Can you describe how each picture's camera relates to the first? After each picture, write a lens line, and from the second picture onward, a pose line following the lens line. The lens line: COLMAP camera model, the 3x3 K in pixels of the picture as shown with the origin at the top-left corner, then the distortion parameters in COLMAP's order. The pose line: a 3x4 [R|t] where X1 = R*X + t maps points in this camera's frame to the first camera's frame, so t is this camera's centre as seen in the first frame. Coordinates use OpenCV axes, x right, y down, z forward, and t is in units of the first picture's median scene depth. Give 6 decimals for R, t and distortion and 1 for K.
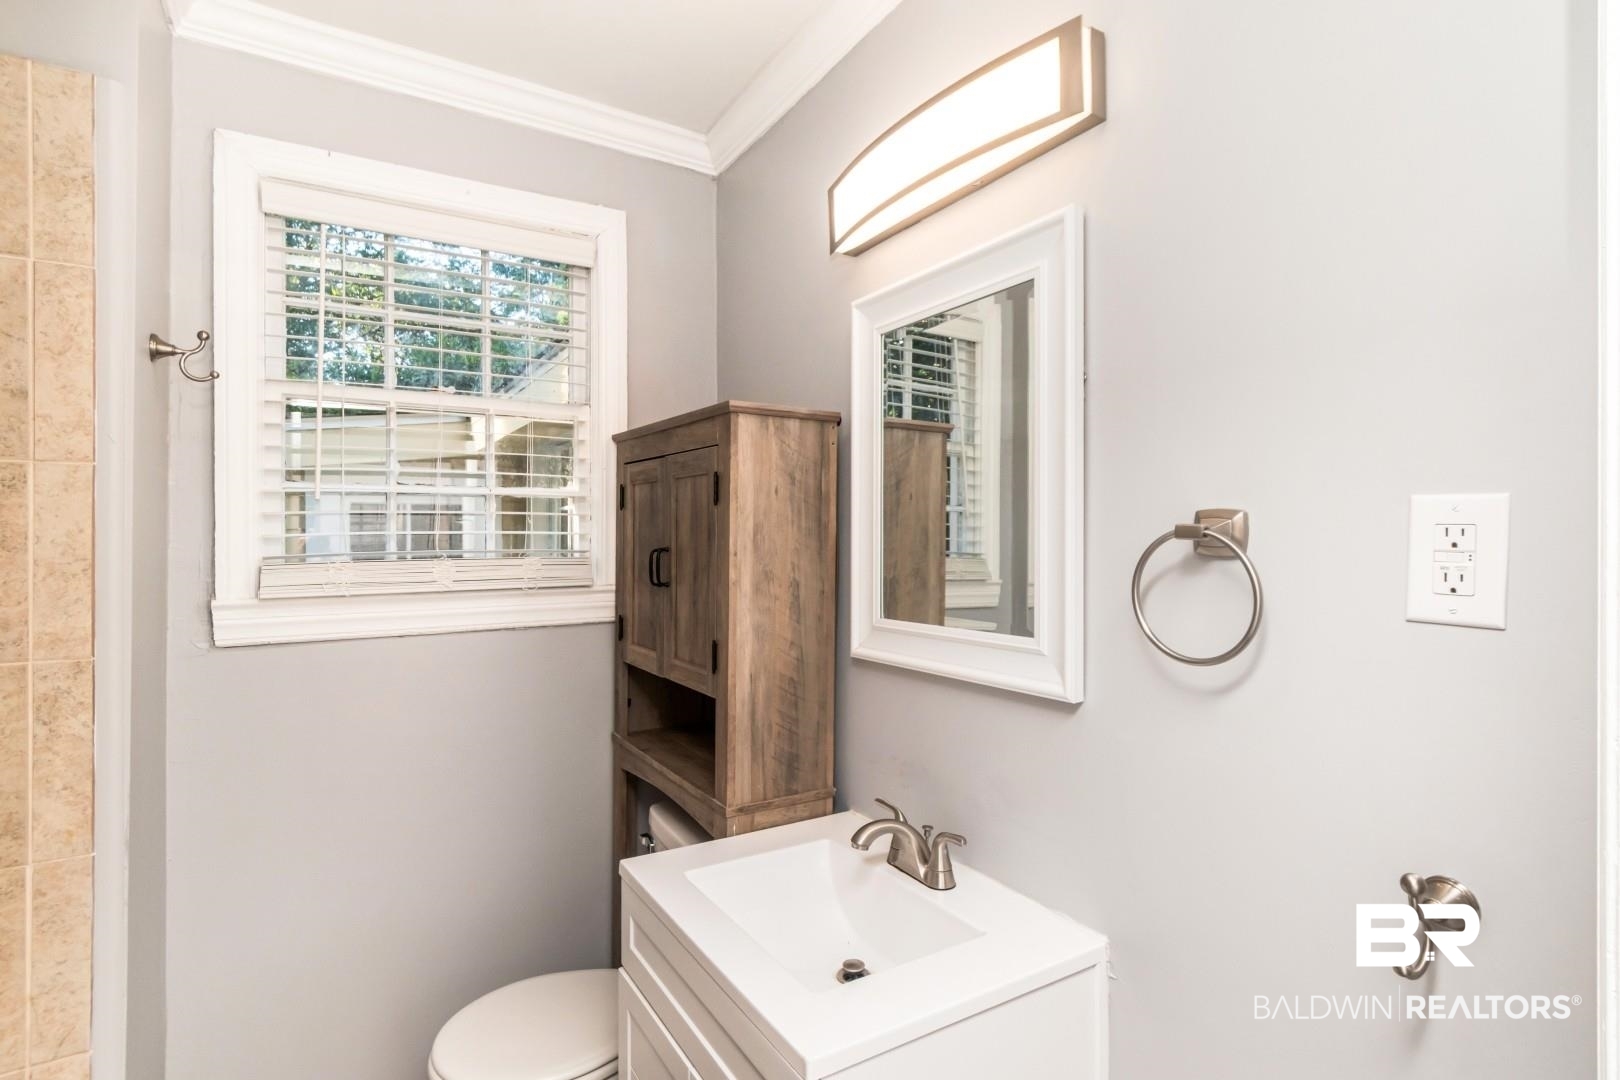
lens RADIAL K [[785.8, 0, 803.3], [0, 785.8, 530.7], [0, 0, 1]] dist [-0.001578, -0.000551]
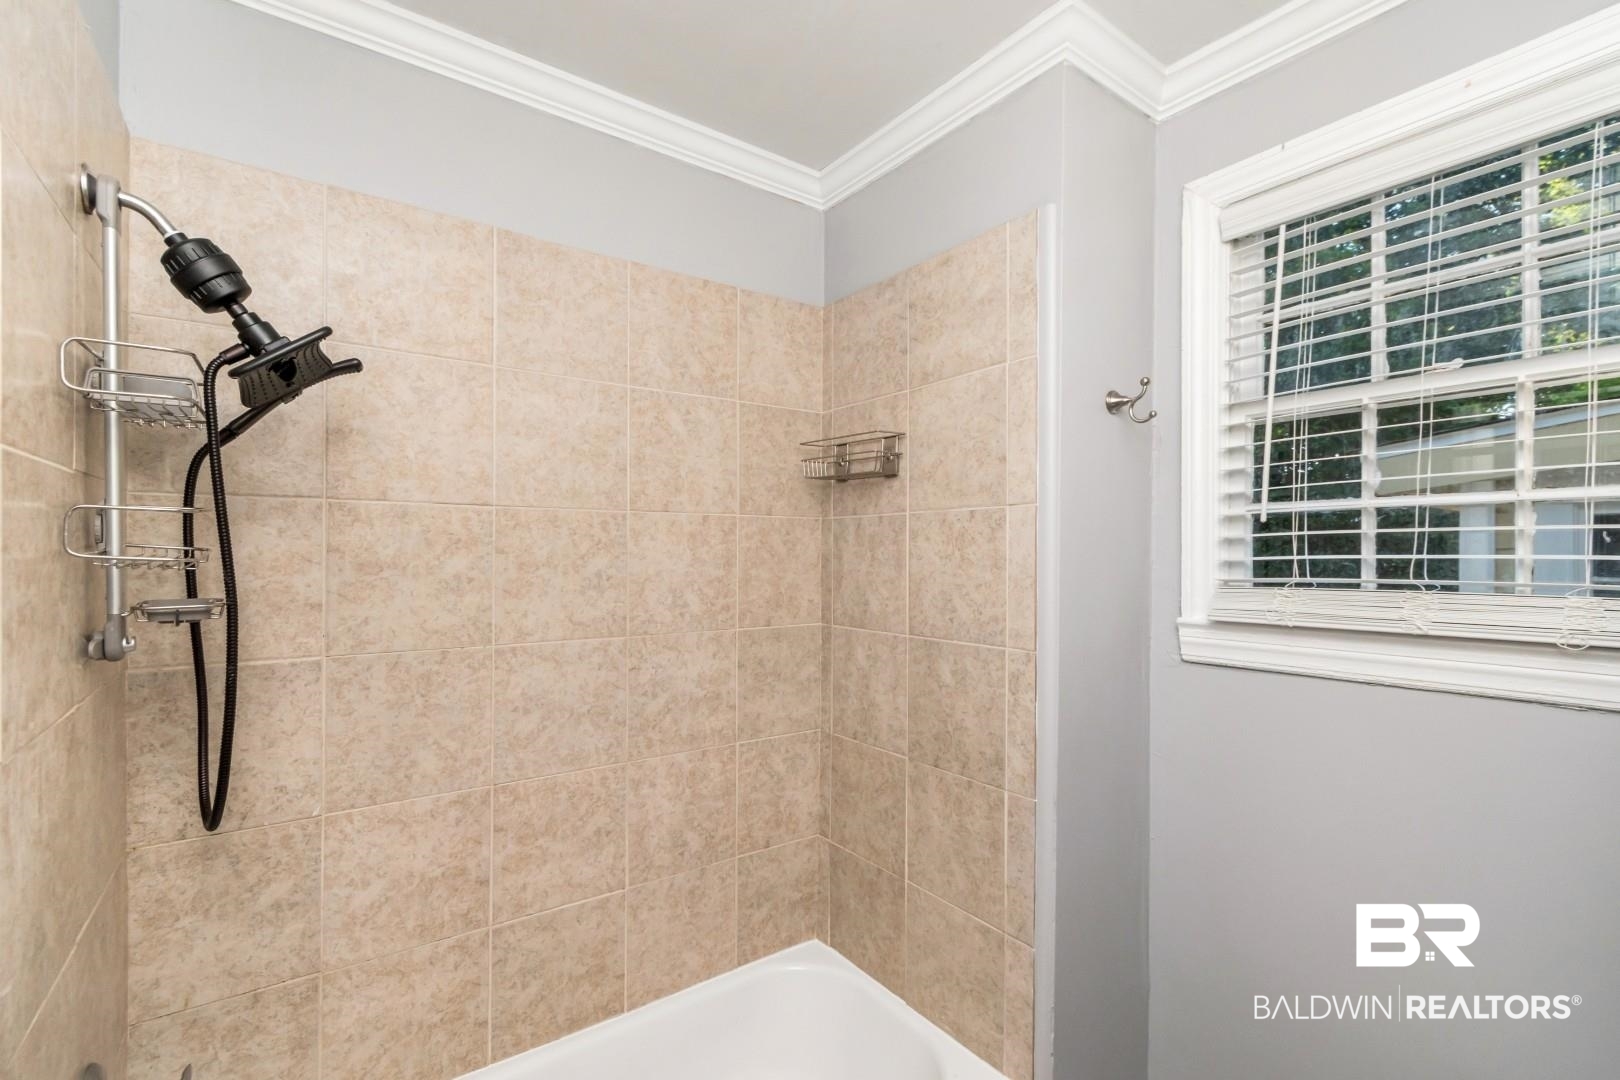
lens RADIAL K [[716.9, 0, 812.4], [0, 716.9, 548.7], [0, 0, 1]] dist [0.000166, 0.000304]
pose [[0.085472, -0.003069, -0.996336, 0.264606], [0.005437, 0.999982, -0.002614, -0.009695], [0.996326, -0.005194, 0.085487, 0.524074]]
